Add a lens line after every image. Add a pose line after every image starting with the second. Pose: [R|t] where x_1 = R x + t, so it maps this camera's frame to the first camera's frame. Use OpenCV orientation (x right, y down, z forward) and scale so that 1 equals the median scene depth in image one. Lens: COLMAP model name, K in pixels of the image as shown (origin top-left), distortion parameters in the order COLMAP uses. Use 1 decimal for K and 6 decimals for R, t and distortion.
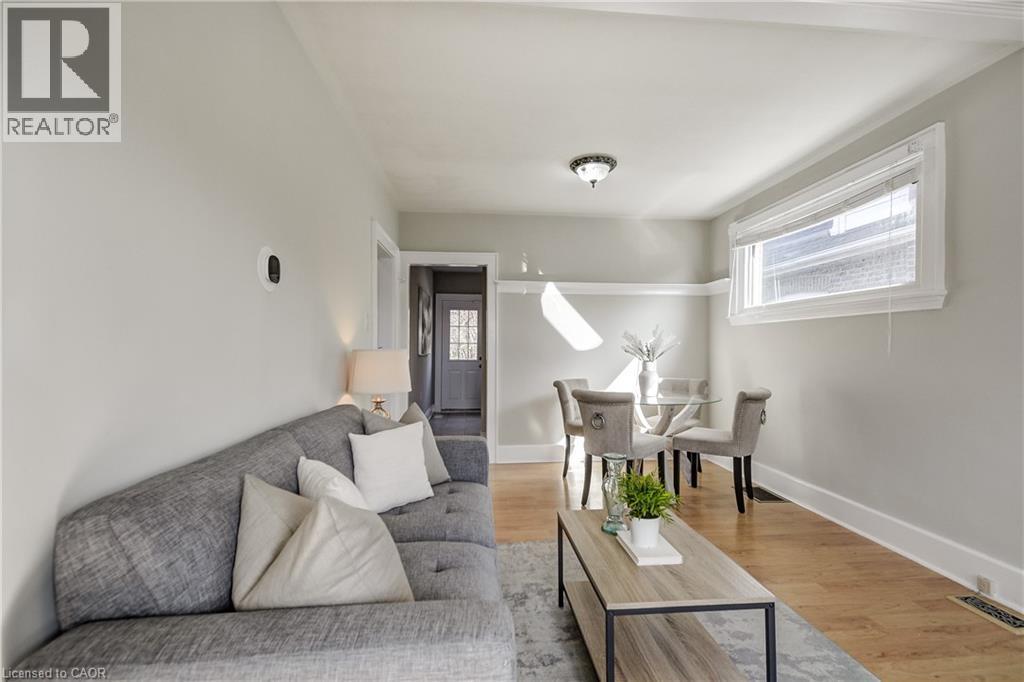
lens RADIAL K [[476.3, 0, 515.8], [0, 476.3, 347.1], [0, 0, 1]] dist [0.023859, -0.000013]
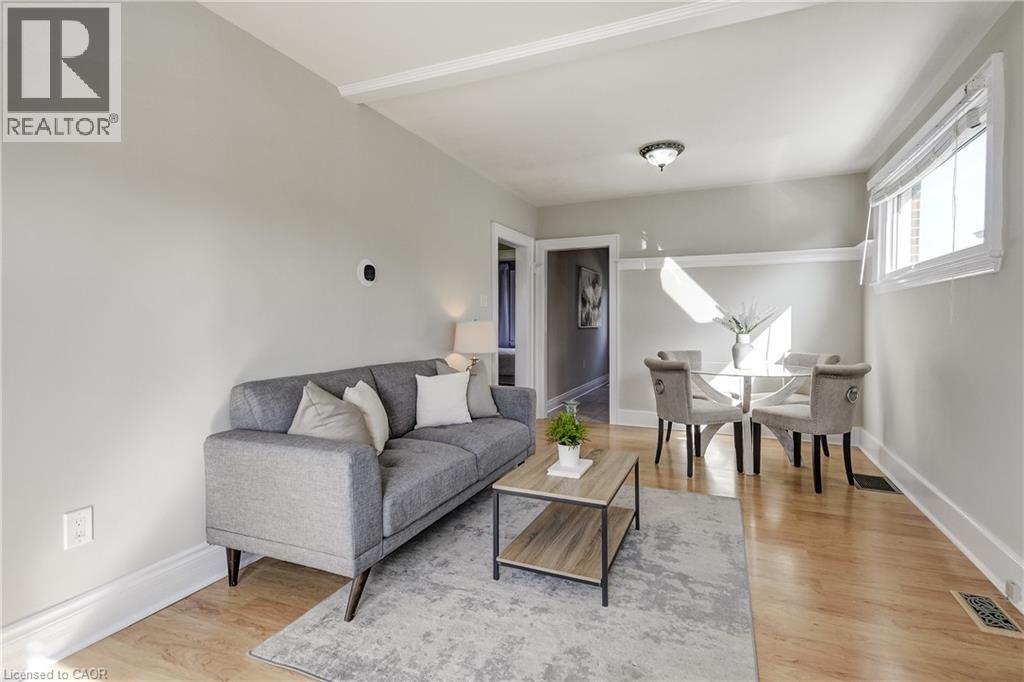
lens RADIAL K [[482.3, 0, 513.6], [0, 482.3, 327.1], [0, 0, 1]] dist [0.022653, -0.000195]
pose [[0.876939, 0.000892, -0.480600, 0.358983], [0.003711, 0.999956, 0.008627, 0.007352], [0.480587, -0.009349, 0.876897, -0.114061]]
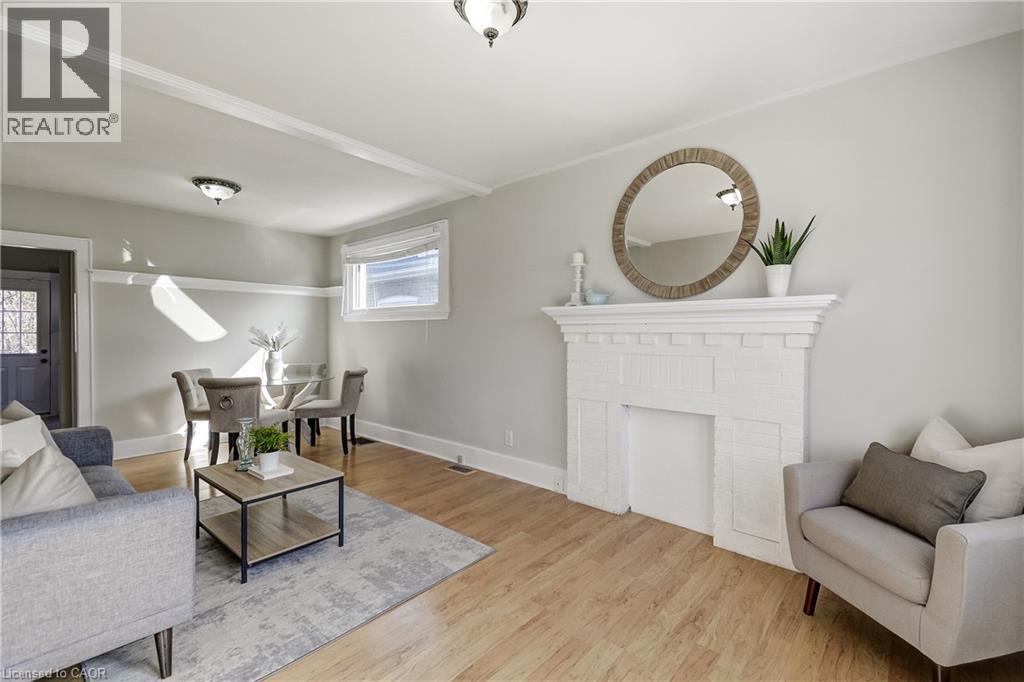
lens RADIAL K [[451.6, 0, 528.9], [0, 451.6, 337.9], [0, 0, 1]] dist [0.066705, -0.030391]
pose [[0.715637, -0.008751, 0.698417, -0.082096], [-0.000190, 0.999919, 0.012723, -0.019837], [-0.698472, -0.009238, 0.715577, -0.317798]]
